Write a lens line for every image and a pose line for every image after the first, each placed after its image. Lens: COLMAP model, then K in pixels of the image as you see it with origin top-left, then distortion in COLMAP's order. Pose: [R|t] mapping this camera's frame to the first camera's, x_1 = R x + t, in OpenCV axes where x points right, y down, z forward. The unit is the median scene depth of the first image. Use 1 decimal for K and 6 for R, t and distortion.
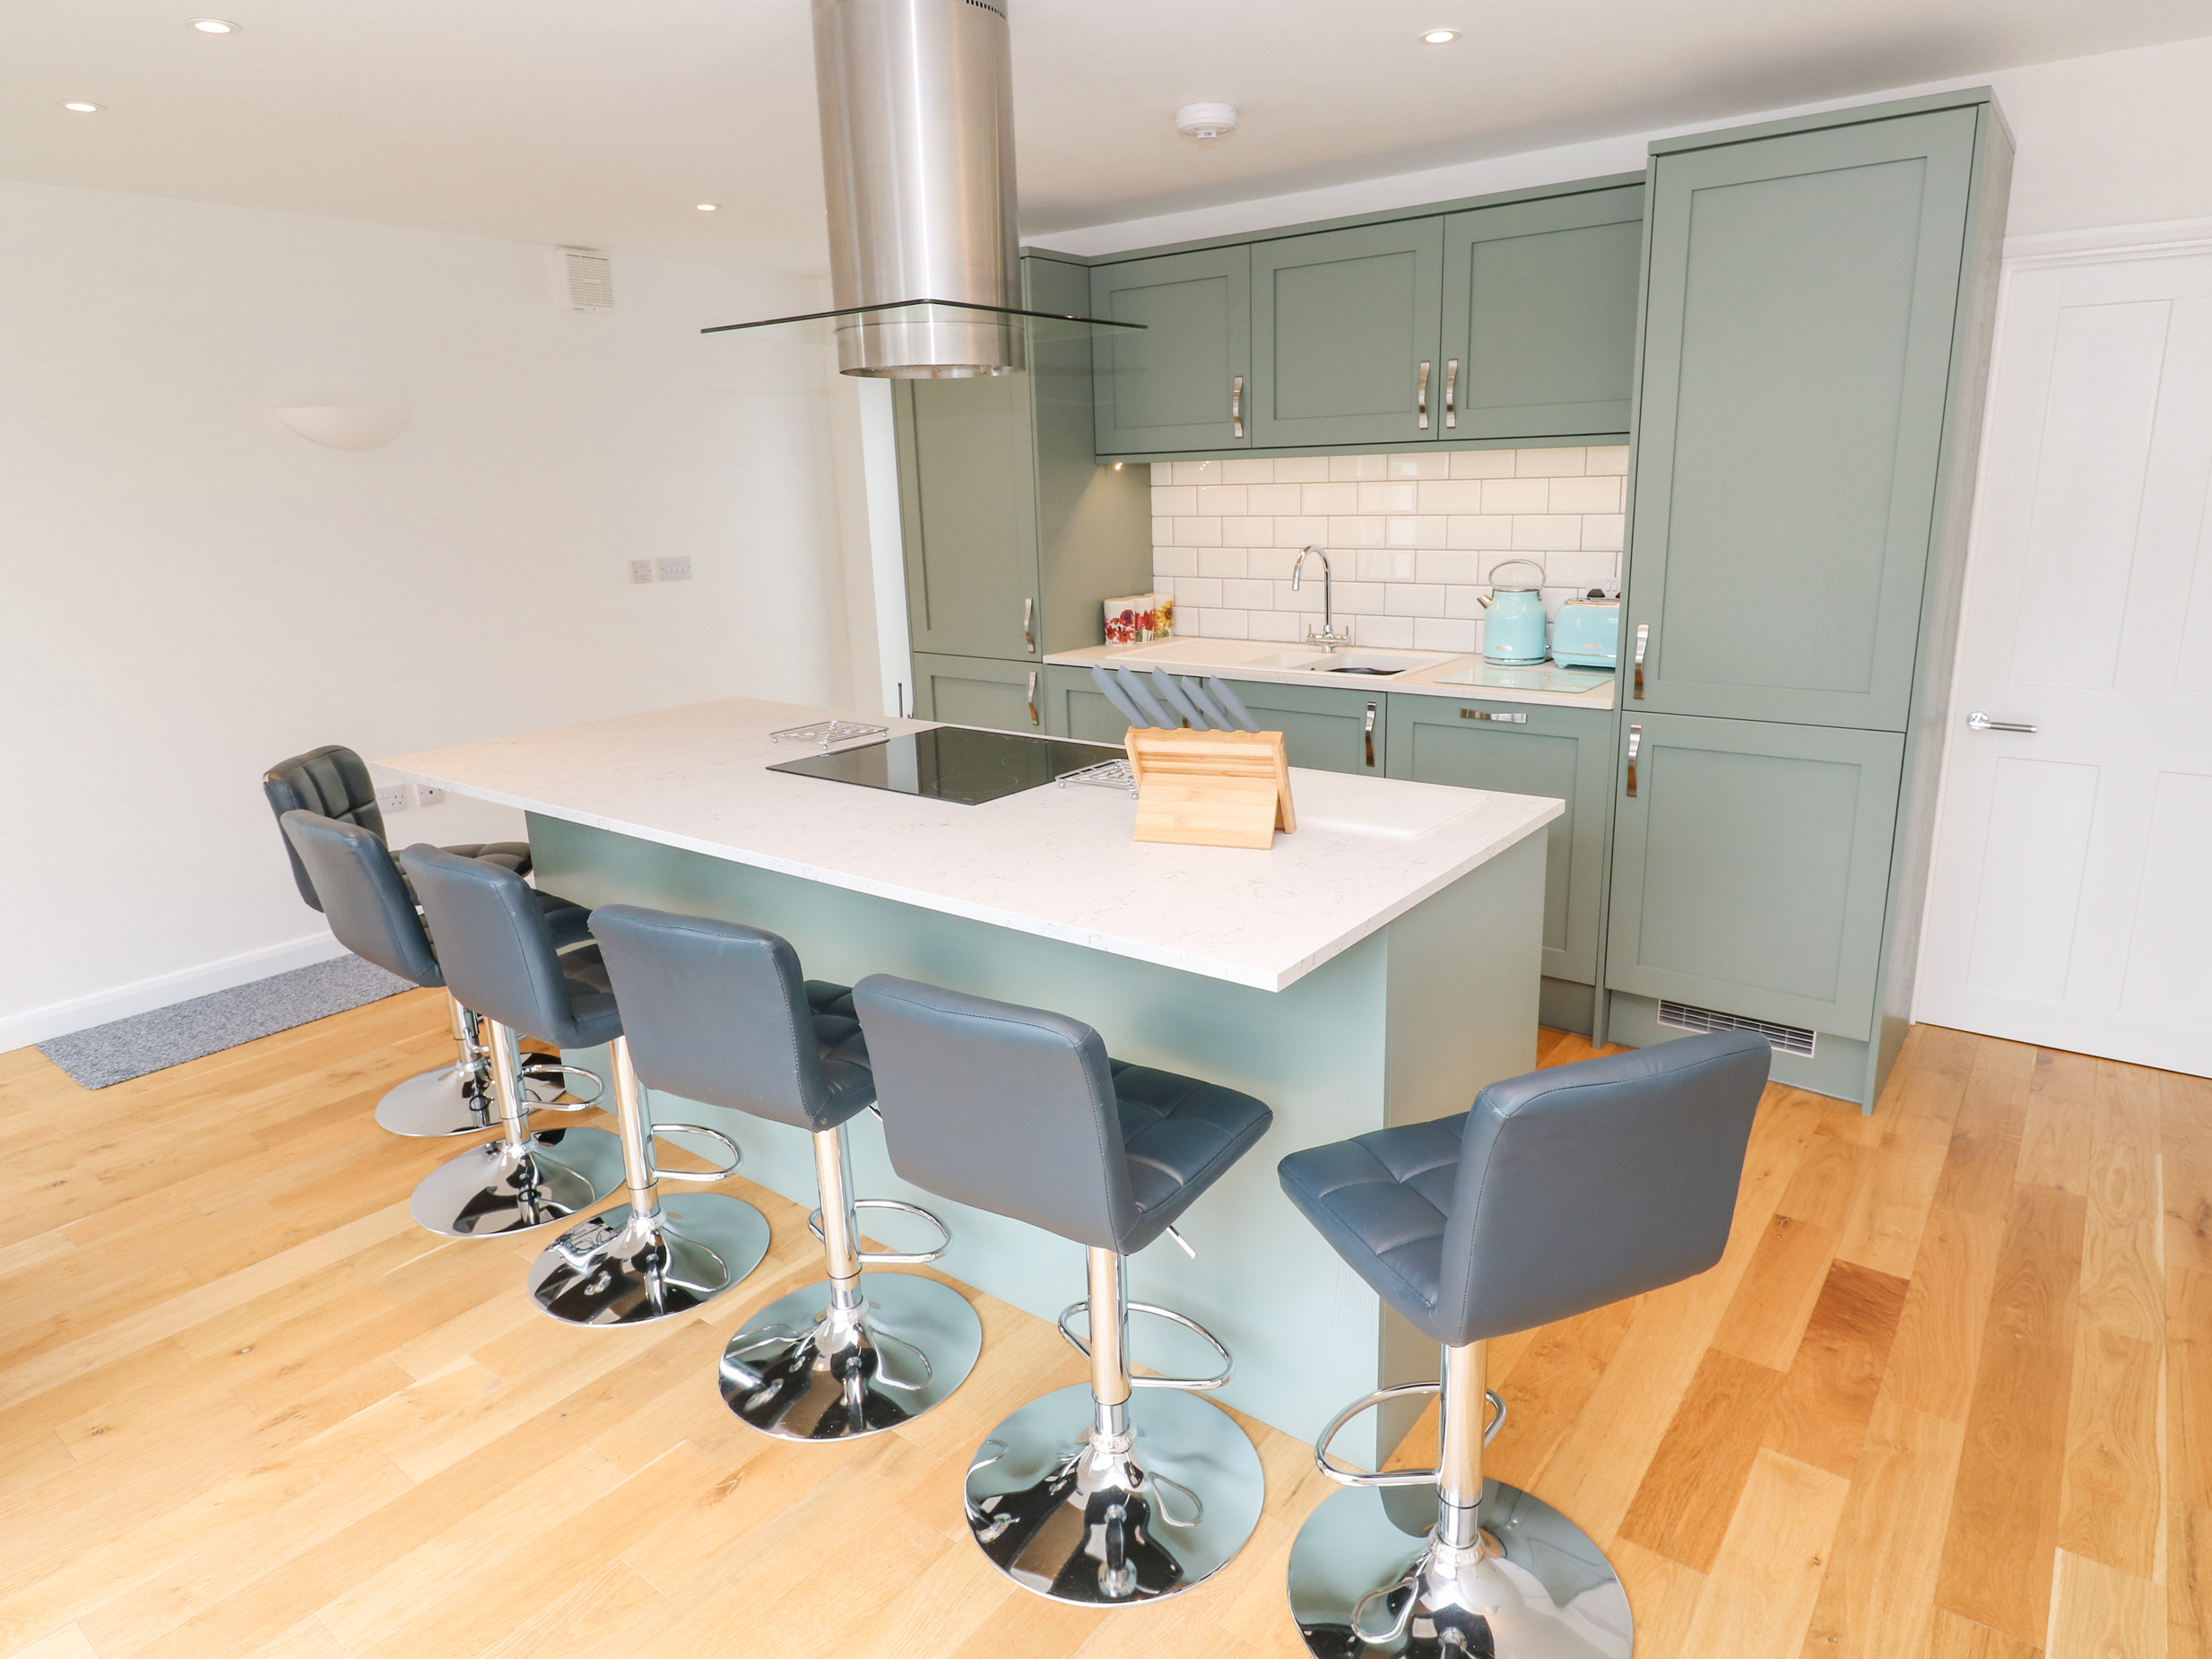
lens RADIAL K [[1322.1, 0, 1105.3], [0, 1322.1, 824.6], [0, 0, 1]] dist [-0.002097, 0.002138]
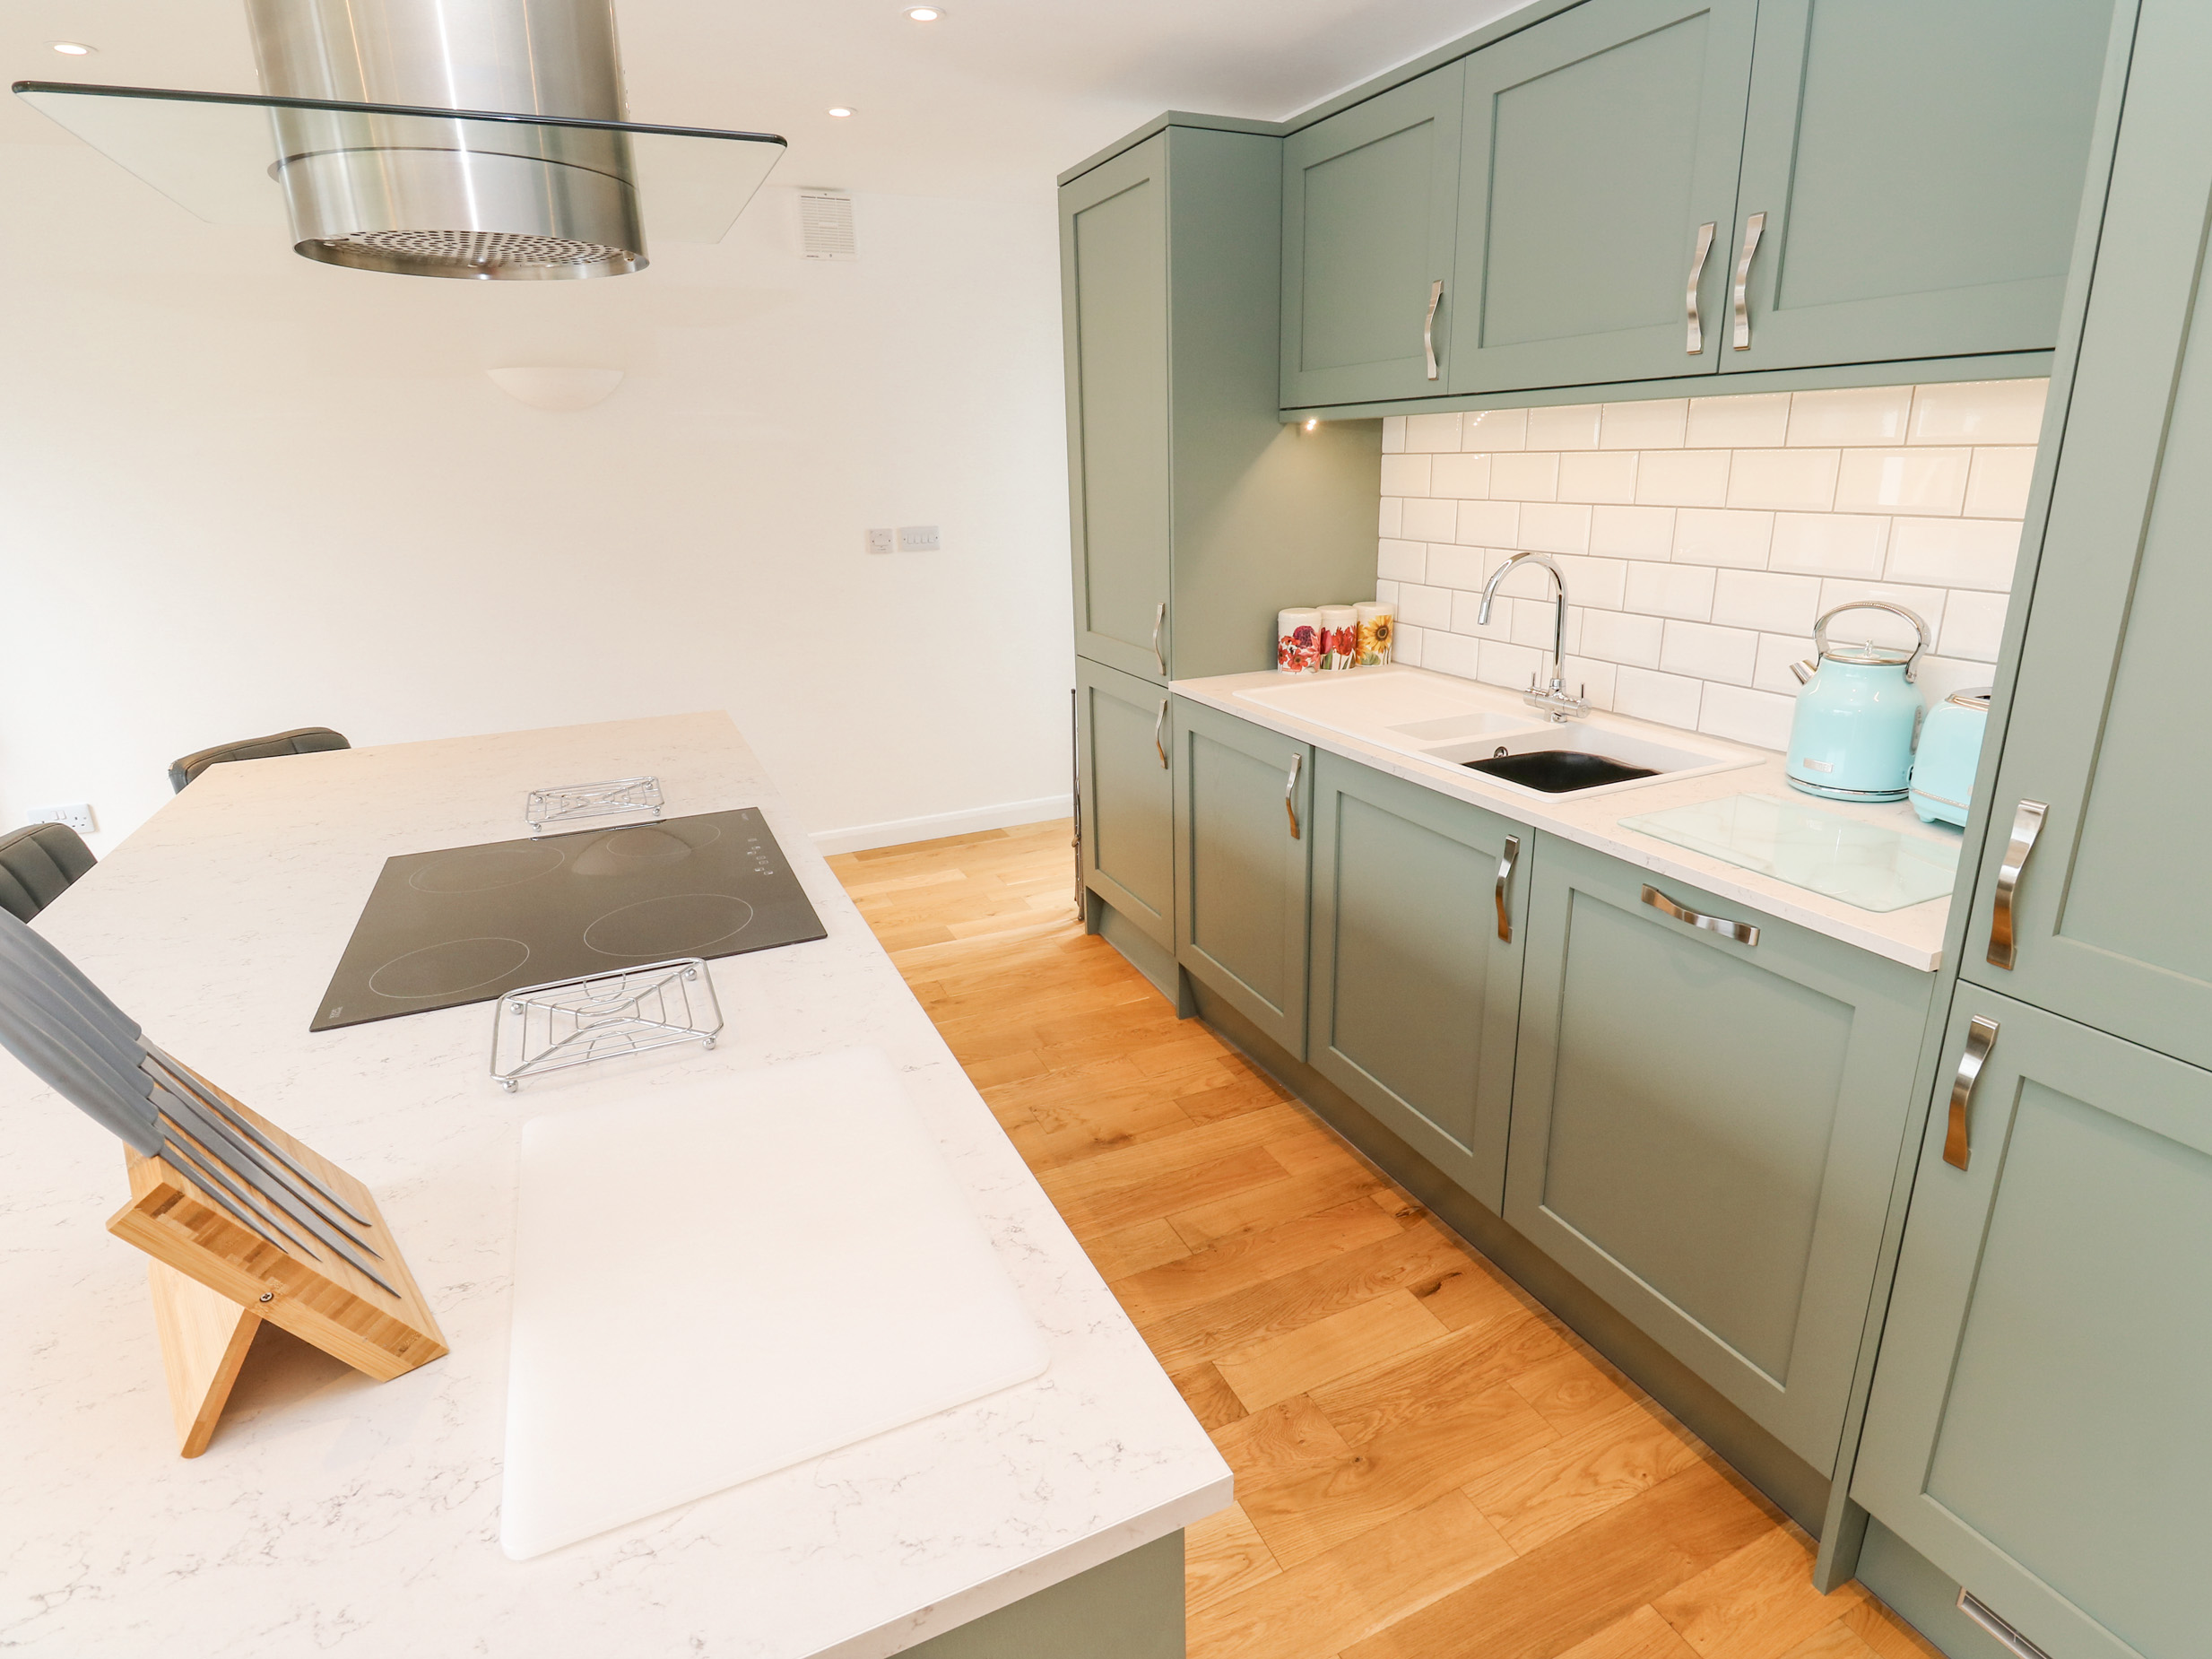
lens RADIAL K [[1153.6, 0, 1117.6], [0, 1153.6, 821.8], [0, 0, 1]] dist [-0.010270, -0.000634]
pose [[0.886419, 0.146368, -0.439133, 0.219133], [-0.118171, 0.988811, 0.091046, -0.101285], [0.447545, -0.028812, 0.893797, 0.382905]]
